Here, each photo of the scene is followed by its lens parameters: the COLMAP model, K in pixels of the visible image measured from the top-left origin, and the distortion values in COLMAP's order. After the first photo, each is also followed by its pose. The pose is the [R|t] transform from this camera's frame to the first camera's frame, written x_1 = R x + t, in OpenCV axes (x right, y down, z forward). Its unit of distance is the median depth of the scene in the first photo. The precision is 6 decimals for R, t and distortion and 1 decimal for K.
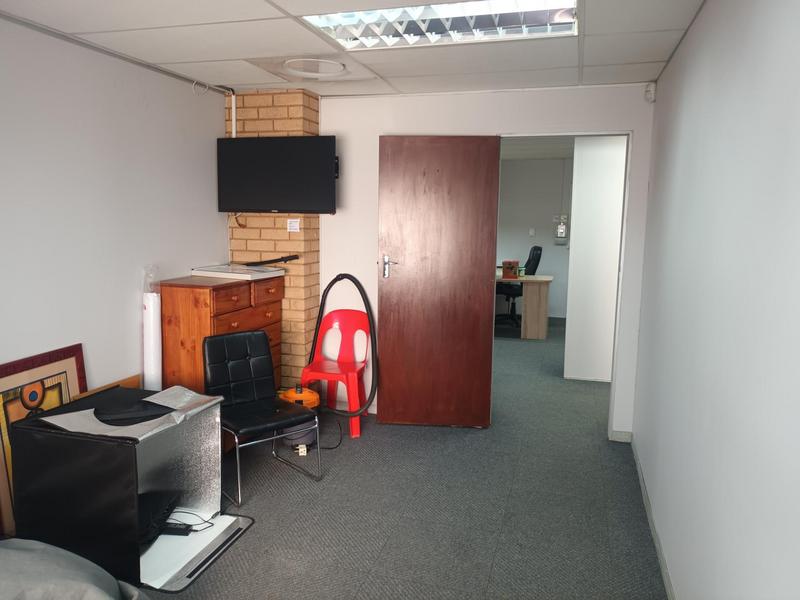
lens RADIAL K [[587.4, 0, 397.9], [0, 587.4, 301.0], [0, 0, 1]] dist [0.034877, -0.039267]
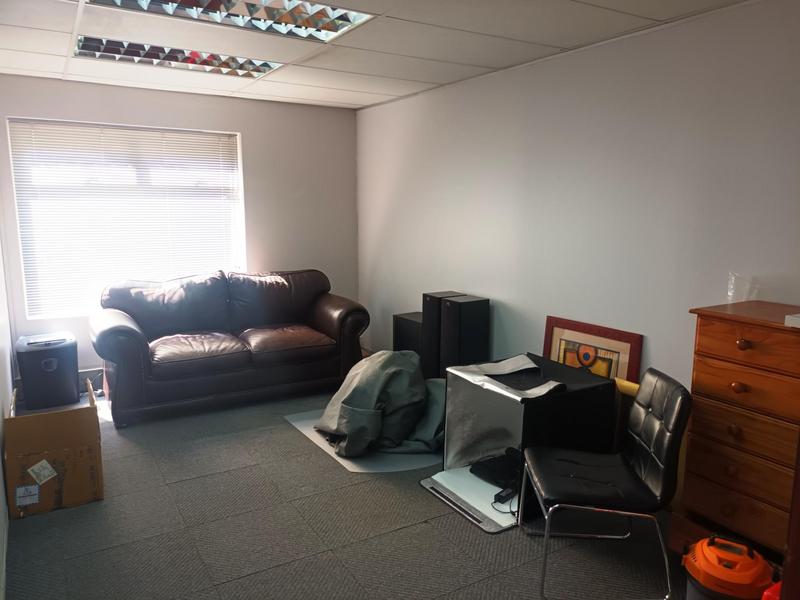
lens RADIAL K [[587.4, 0, 397.9], [0, 587.4, 301.0], [0, 0, 1]] dist [0.034877, -0.039267]
pose [[-0.674702, 0.102565, -0.730930, 0.503470], [-0.121343, 0.961410, 0.246915, -0.194995], [0.728048, 0.255287, -0.636219, 1.428846]]
